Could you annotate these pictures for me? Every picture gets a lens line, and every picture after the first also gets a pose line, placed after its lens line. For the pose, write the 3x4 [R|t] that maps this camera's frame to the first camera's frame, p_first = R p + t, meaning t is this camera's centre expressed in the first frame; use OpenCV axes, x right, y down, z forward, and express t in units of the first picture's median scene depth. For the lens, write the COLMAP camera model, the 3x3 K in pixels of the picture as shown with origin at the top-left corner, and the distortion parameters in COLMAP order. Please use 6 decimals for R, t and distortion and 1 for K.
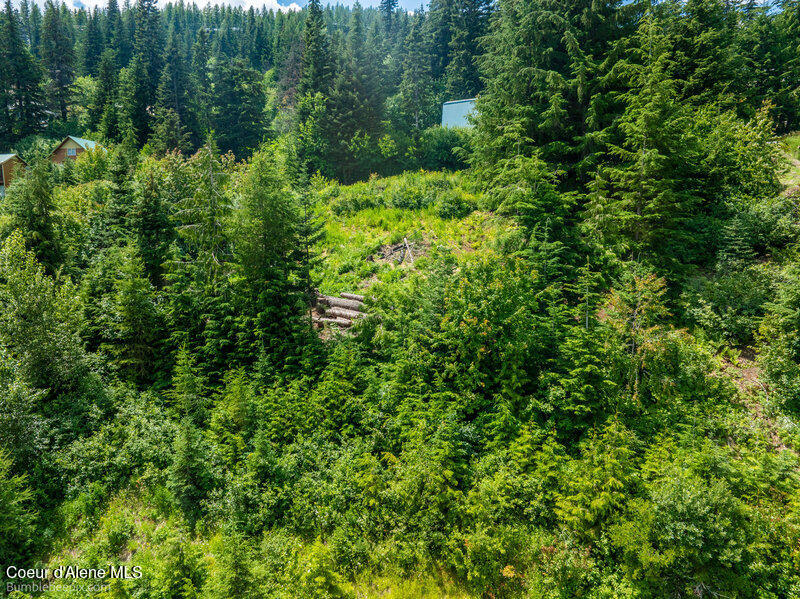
lens RADIAL K [[564.6, 0, 400.0], [0, 564.6, 299.5], [0, 0, 1]] dist [-0.032080, -0.007375]
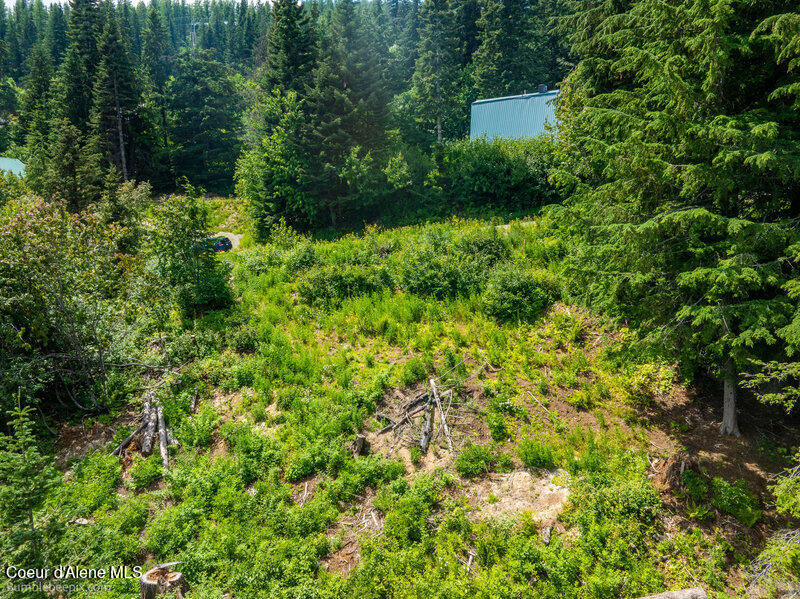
lens RADIAL K [[564.4, 0, 400.0], [0, 564.4, 299.5], [0, 0, 1]] dist [-0.034474, 0.002707]
pose [[0.999821, -0.009319, -0.016453, -0.008256], [0.009388, 0.999948, 0.004103, -0.142552], [0.016414, -0.004257, 0.999856, 0.392989]]
